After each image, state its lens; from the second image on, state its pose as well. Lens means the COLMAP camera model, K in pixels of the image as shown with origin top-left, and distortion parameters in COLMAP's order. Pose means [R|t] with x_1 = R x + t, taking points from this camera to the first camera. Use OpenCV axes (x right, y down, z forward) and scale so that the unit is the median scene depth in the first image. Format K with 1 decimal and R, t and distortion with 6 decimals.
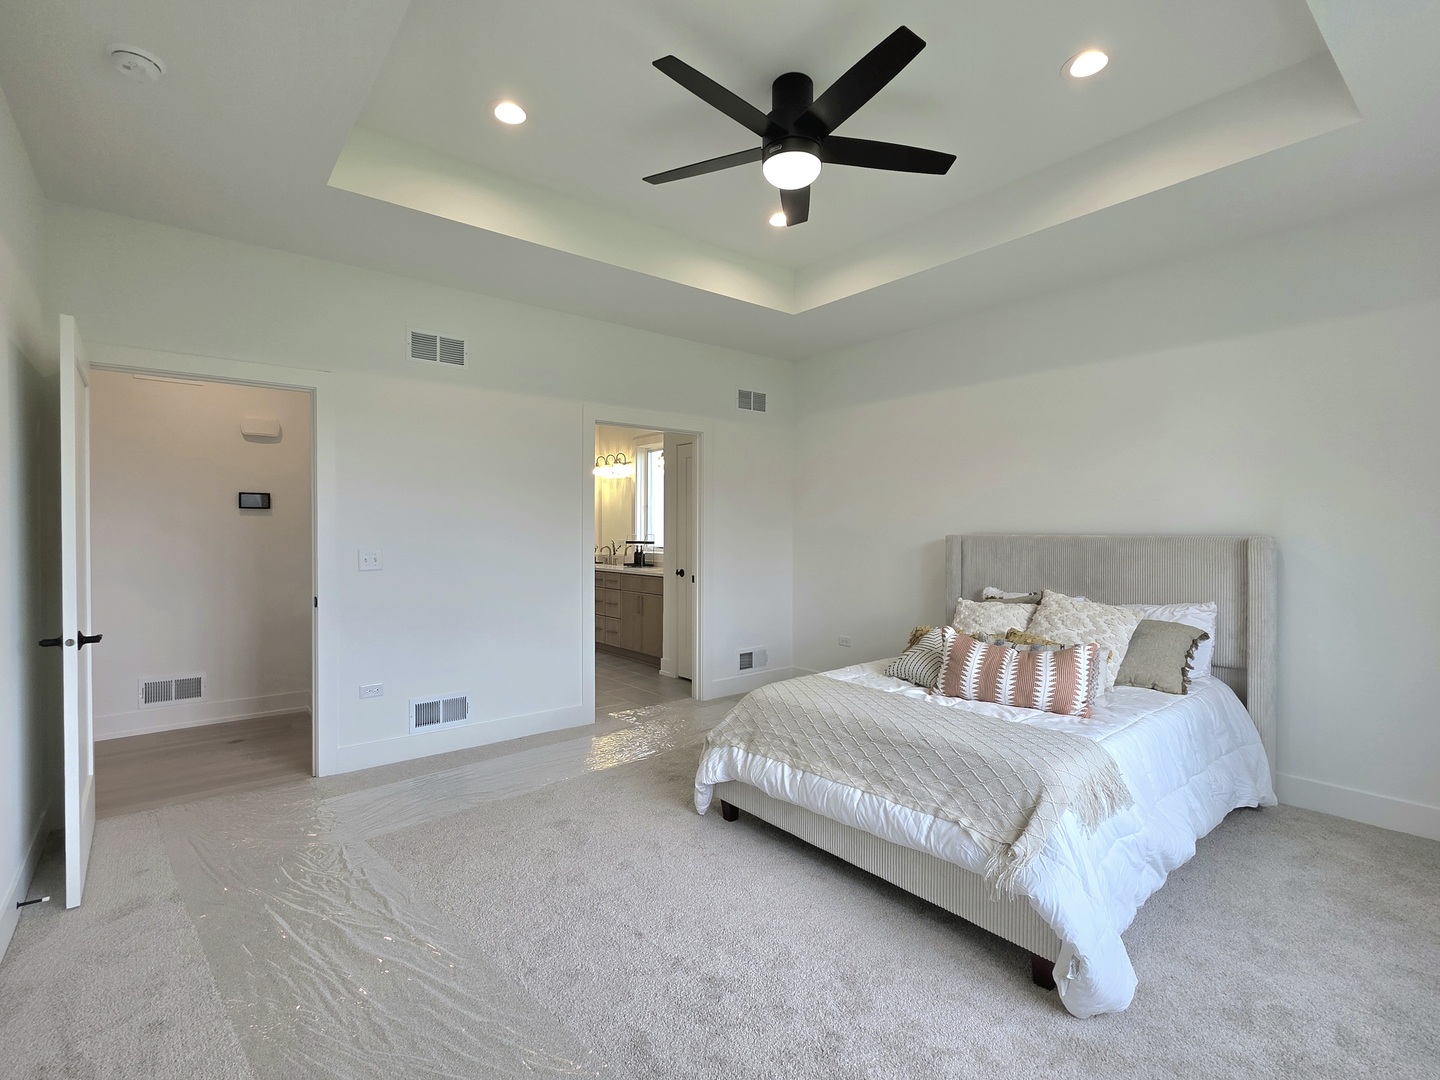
lens RADIAL K [[697.2, 0, 723.8], [0, 697.2, 540.7], [0, 0, 1]] dist [-0.004710, -0.001319]
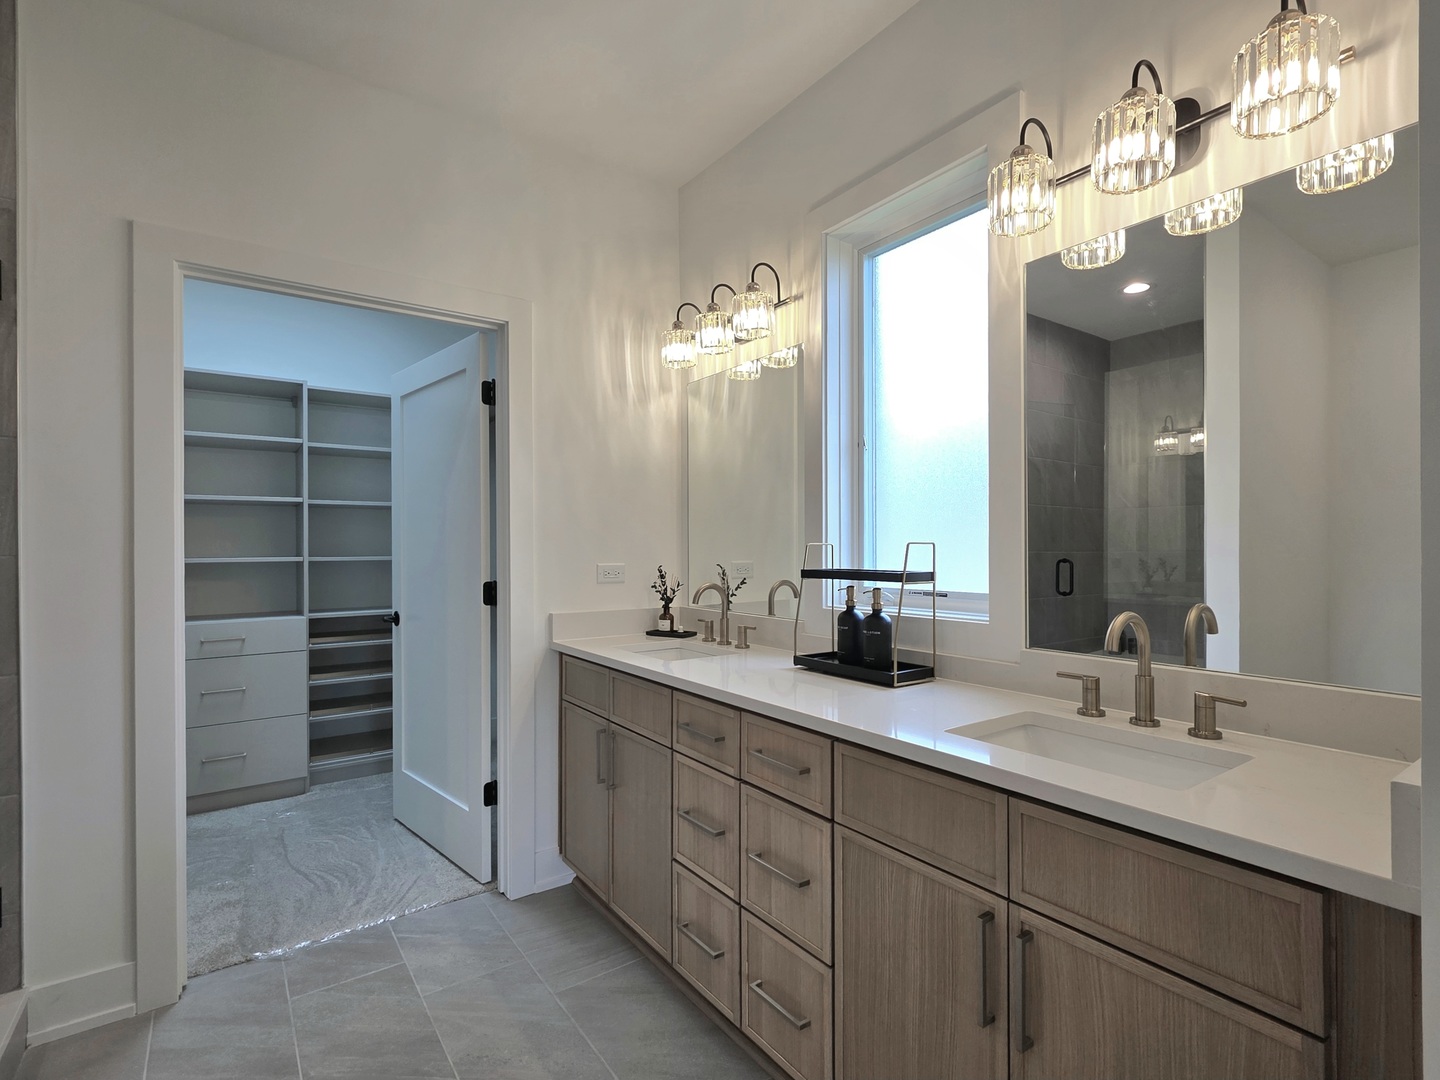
lens RADIAL K [[697.2, 0, 723.8], [0, 697.2, 540.7], [0, 0, 1]] dist [-0.004710, -0.001319]
pose [[0.998177, -0.009541, -0.059597, -0.150676], [0.008268, 0.999733, -0.021578, -0.004841], [0.059787, 0.021046, 0.997989, 0.723011]]
